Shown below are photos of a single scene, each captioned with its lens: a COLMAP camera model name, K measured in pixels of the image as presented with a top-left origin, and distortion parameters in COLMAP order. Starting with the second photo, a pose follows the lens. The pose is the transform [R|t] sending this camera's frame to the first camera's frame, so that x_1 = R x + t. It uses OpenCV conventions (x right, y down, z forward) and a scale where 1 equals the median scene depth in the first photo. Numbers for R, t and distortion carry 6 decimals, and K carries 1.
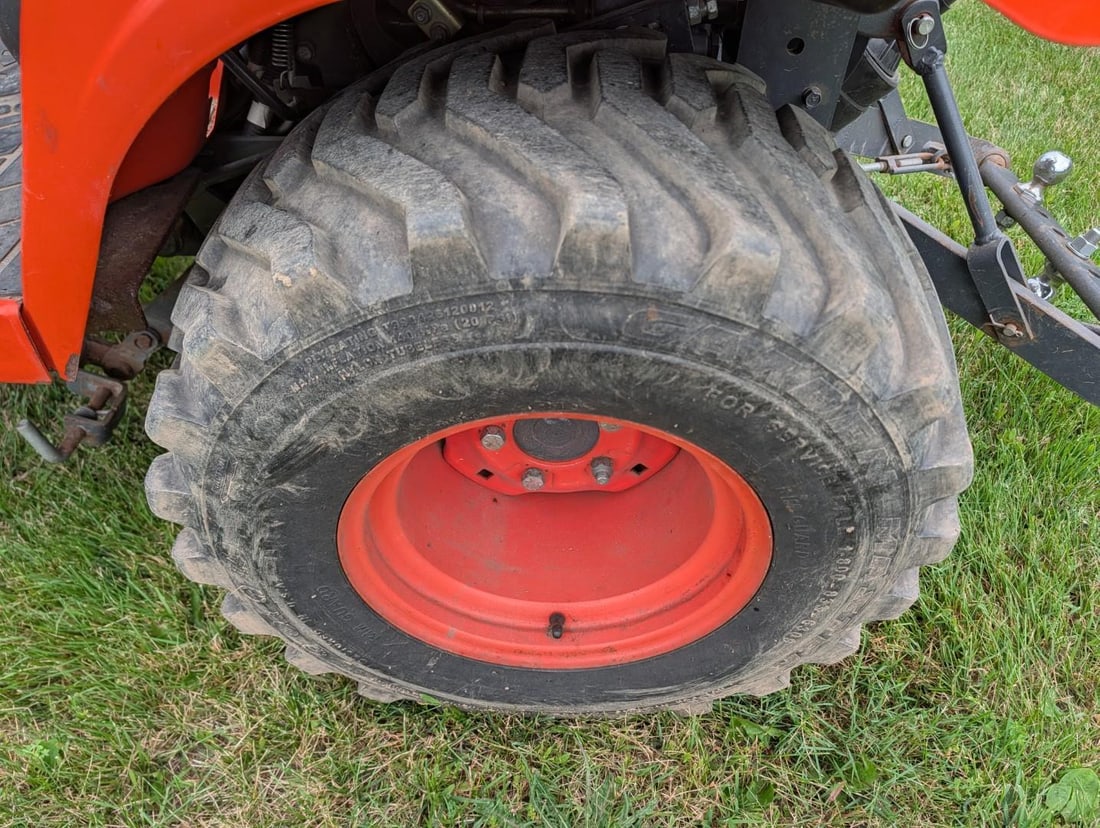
lens RADIAL K [[799.6, 0, 556.8], [0, 799.6, 414.5], [0, 0, 1]] dist [0.022358, 0.004204]
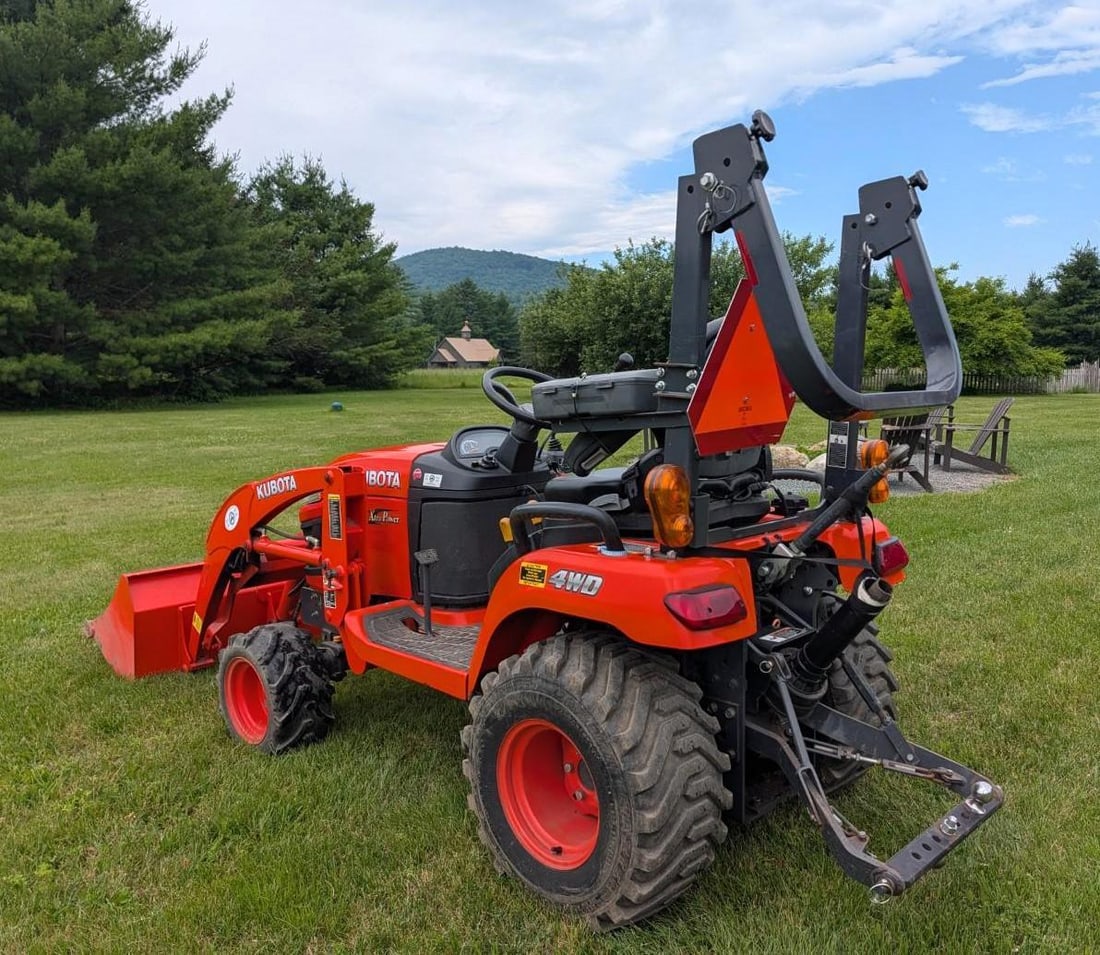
lens RADIAL K [[926.1, 0, 549.8], [0, 926.1, 469.0], [0, 0, 1]] dist [-0.017911, -0.012176]
pose [[0.708390, 0.037497, -0.704825, 2.857847], [-0.481430, 0.755910, -0.443651, 0.957916], [0.516148, 0.653601, 0.553531, -1.967323]]
